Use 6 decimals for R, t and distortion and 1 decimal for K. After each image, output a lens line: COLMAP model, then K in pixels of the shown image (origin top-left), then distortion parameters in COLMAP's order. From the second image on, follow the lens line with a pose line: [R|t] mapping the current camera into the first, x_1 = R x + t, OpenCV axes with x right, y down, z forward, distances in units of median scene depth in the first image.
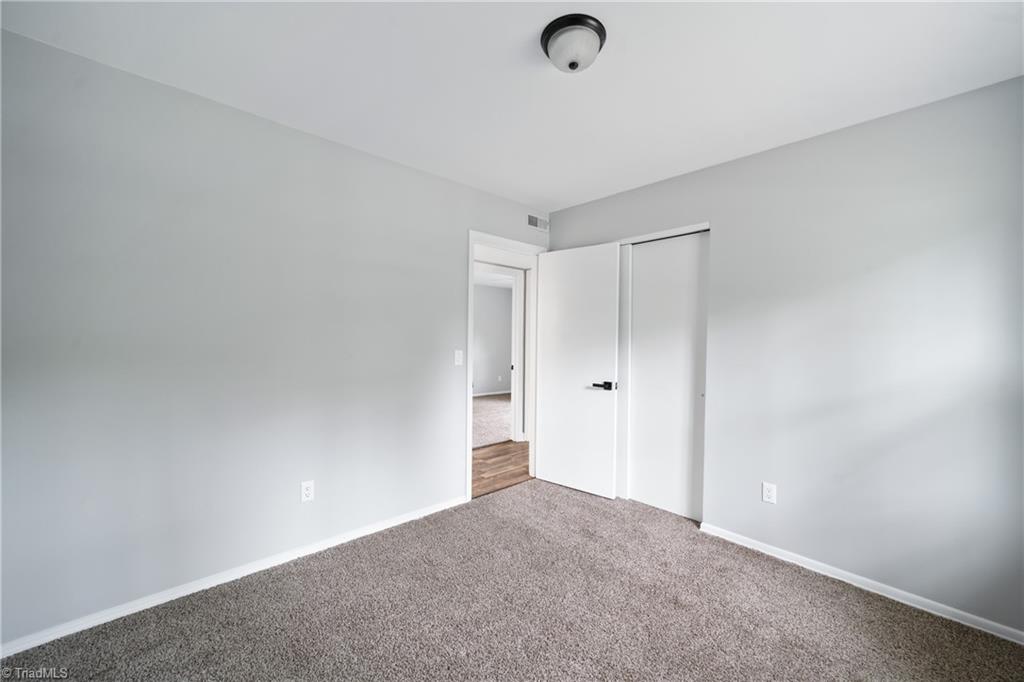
lens RADIAL K [[394.2, 0, 511.6], [0, 394.2, 351.1], [0, 0, 1]] dist [-0.011188, 0.004275]
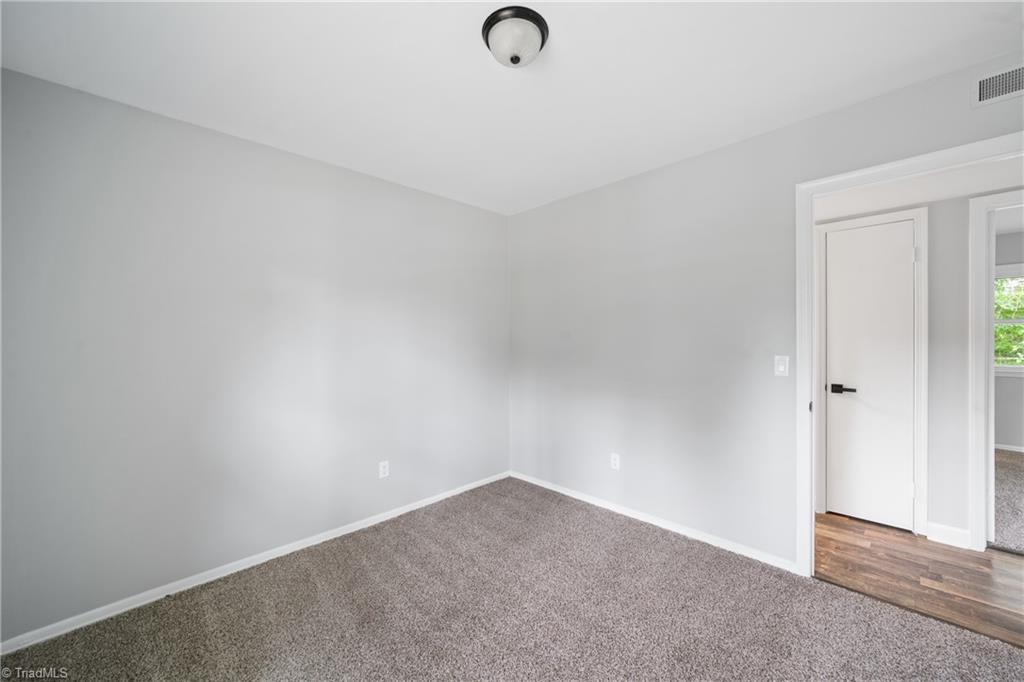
lens RADIAL K [[394.2, 0, 515.3], [0, 394.2, 341.2], [0, 0, 1]] dist [-0.011188, 0.004275]
pose [[0.031412, -0.001548, -0.999505, 0.565882], [-0.010299, 0.999945, -0.001873, -0.022094], [0.999453, 0.010353, 0.031394, 0.474778]]
